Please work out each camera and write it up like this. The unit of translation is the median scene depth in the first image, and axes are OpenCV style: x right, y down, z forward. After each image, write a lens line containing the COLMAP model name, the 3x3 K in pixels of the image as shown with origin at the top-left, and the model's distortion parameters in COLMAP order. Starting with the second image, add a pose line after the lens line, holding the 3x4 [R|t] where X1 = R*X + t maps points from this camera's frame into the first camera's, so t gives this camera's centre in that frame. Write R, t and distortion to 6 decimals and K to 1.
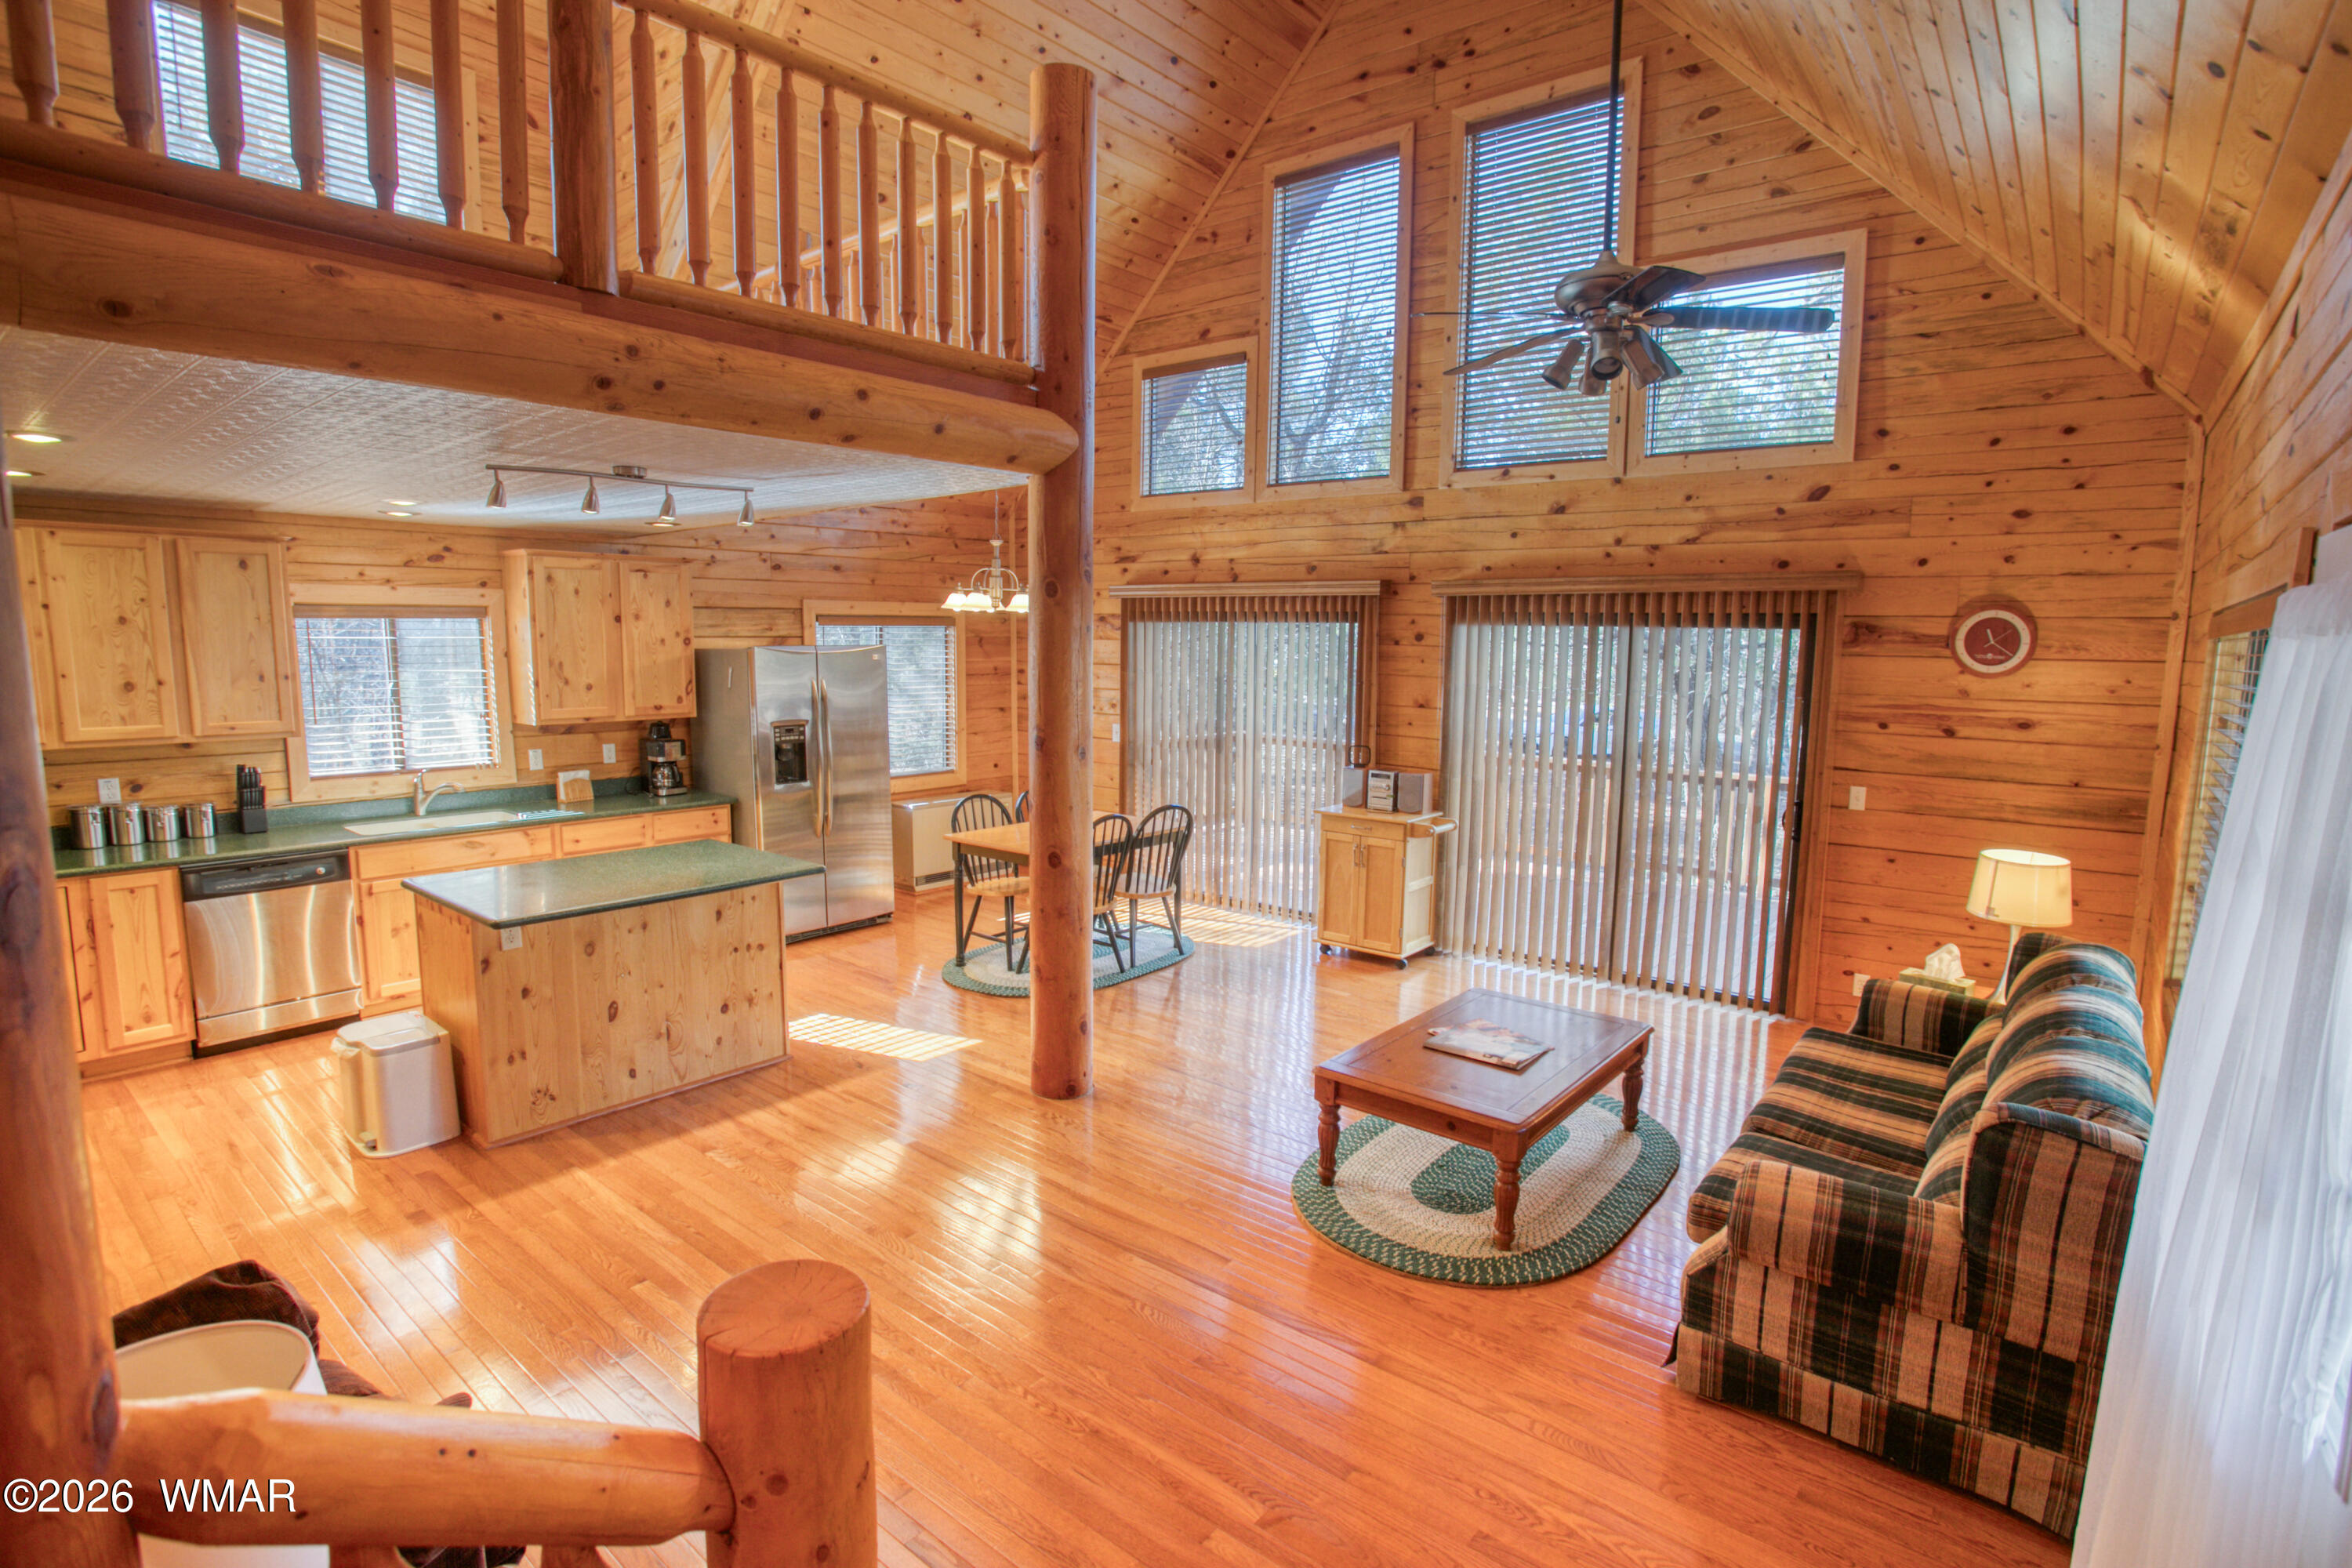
lens RADIAL K [[1149.2, 0, 1180.8], [0, 1149.2, 775.2], [0, 0, 1]] dist [-0.053141, 0.017564]
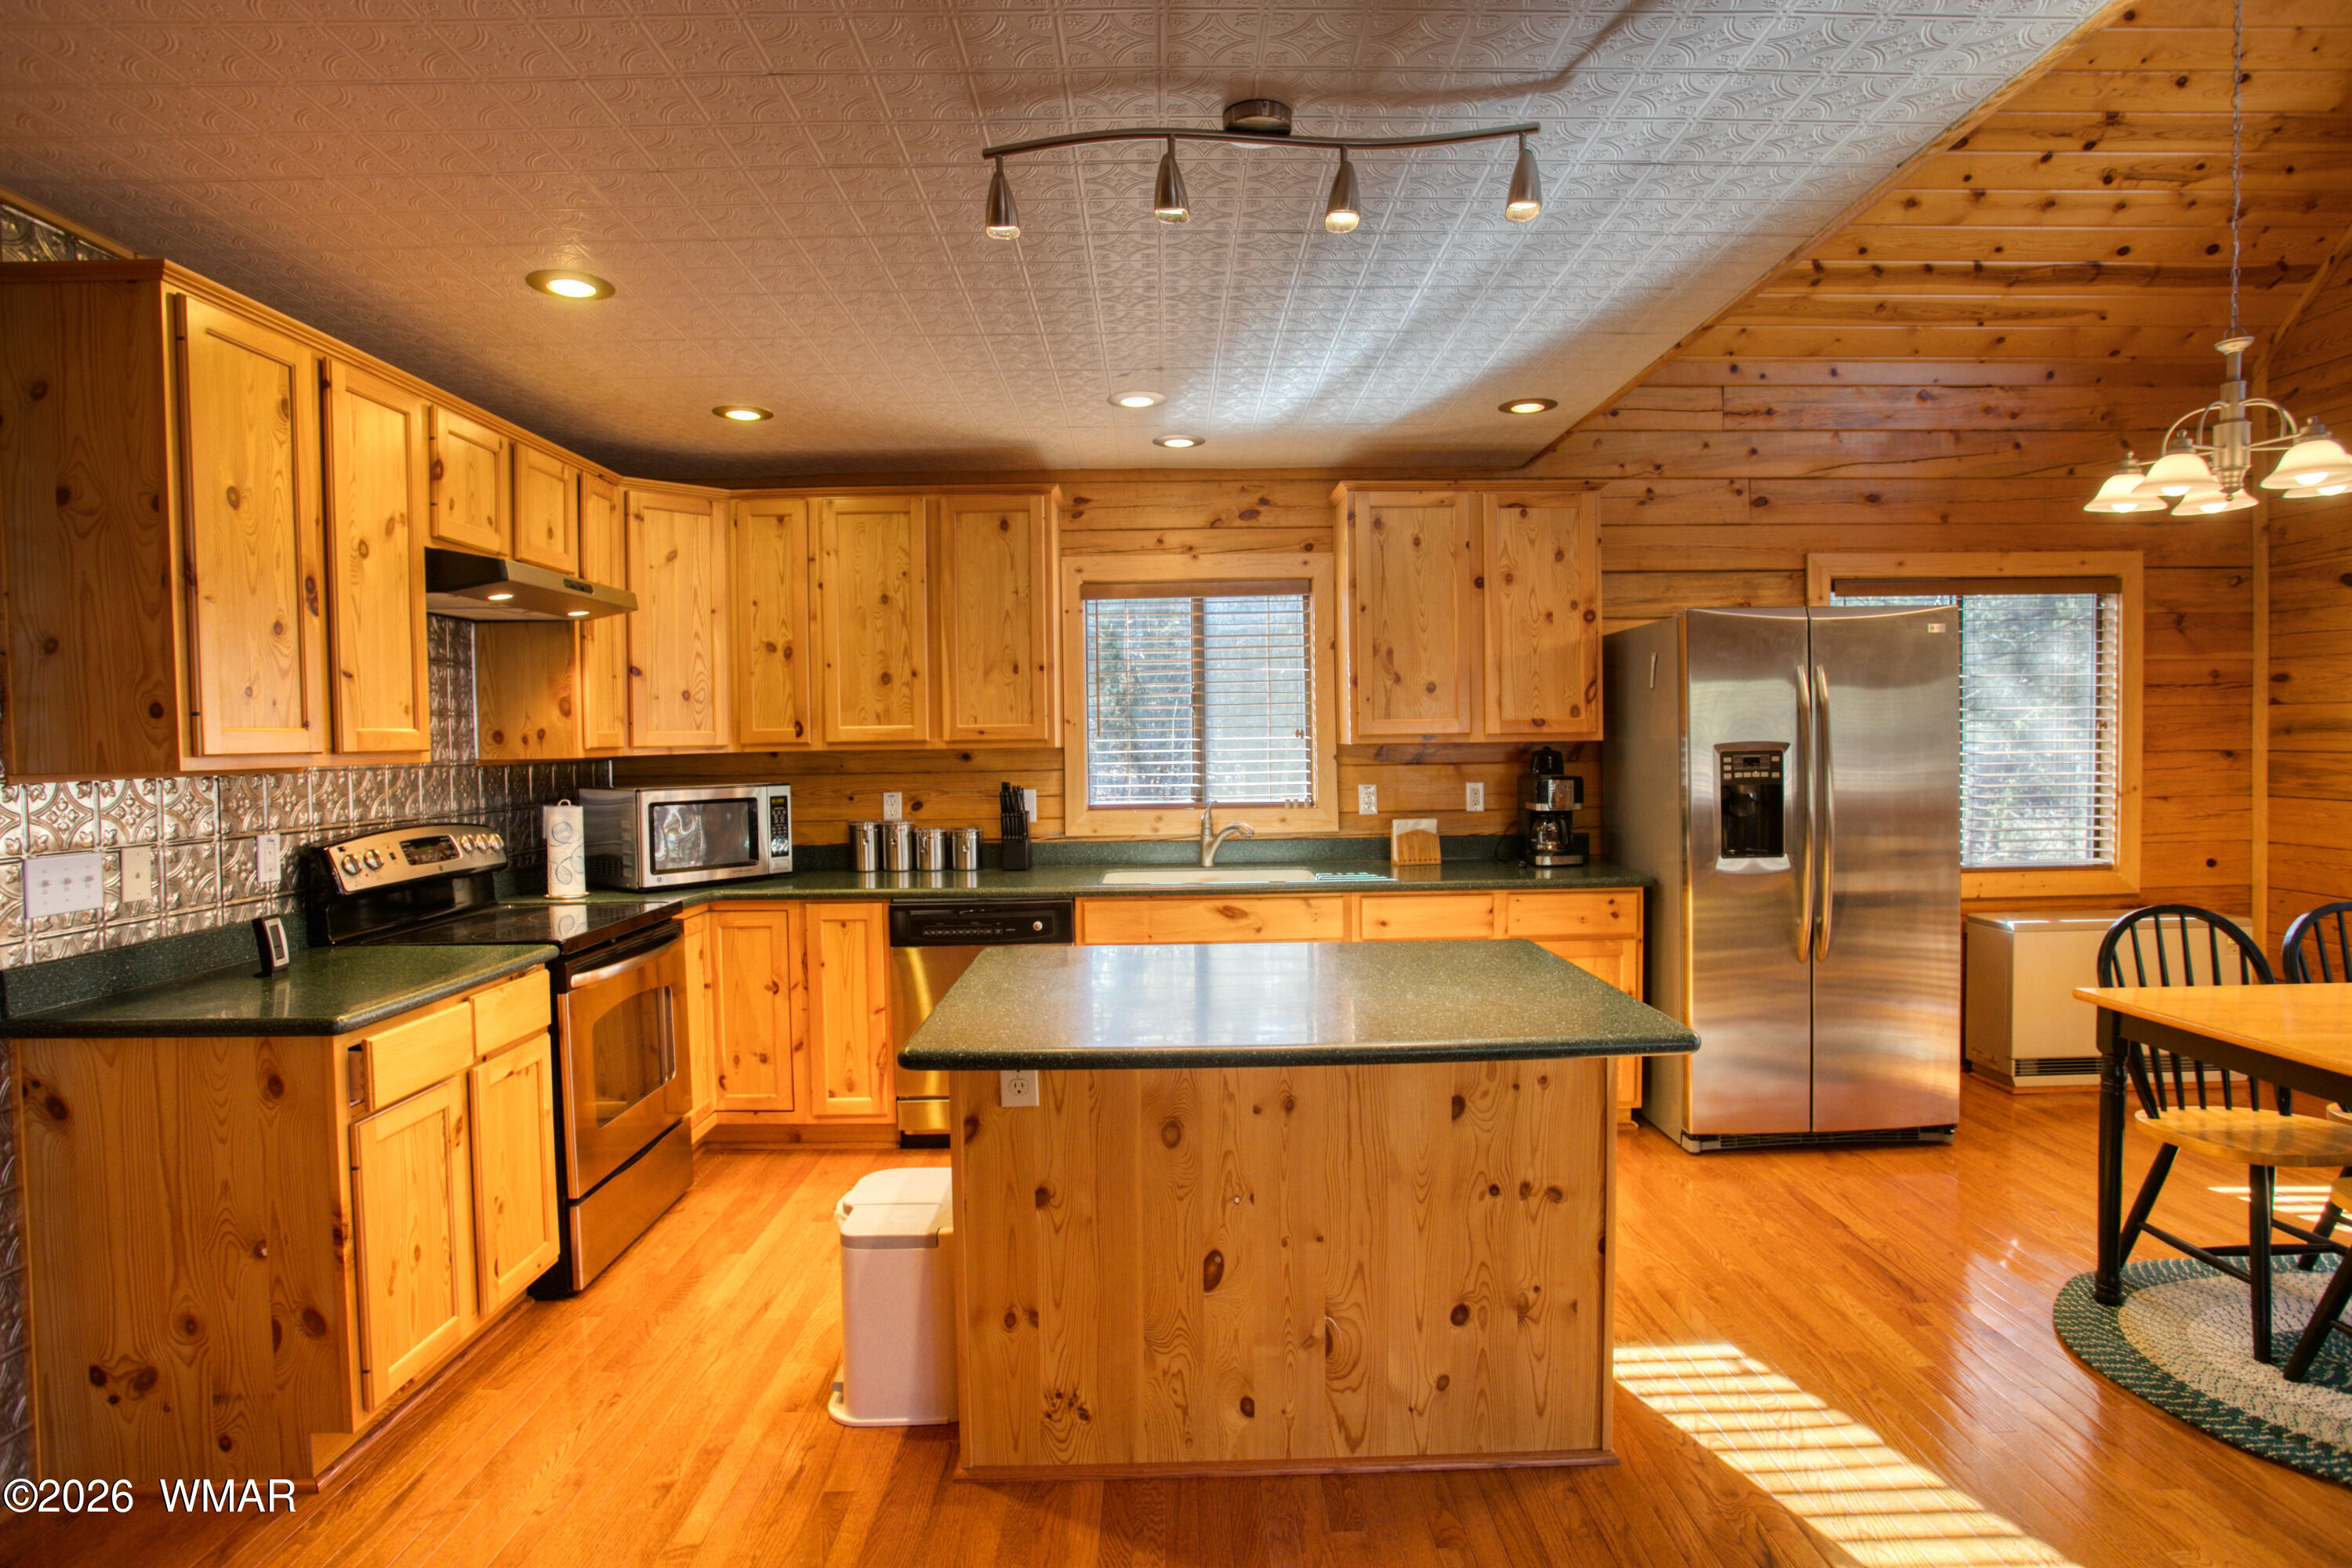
lens RADIAL K [[1215.8, 0, 1179.5], [0, 1215.8, 776.0], [0, 0, 1]] dist [-0.064186, 0.023179]
pose [[0.645568, 0.005201, -0.763685, -0.090575], [-0.071140, 0.996038, -0.053354, 0.020854], [0.760382, 0.088772, 0.643381, 0.478308]]
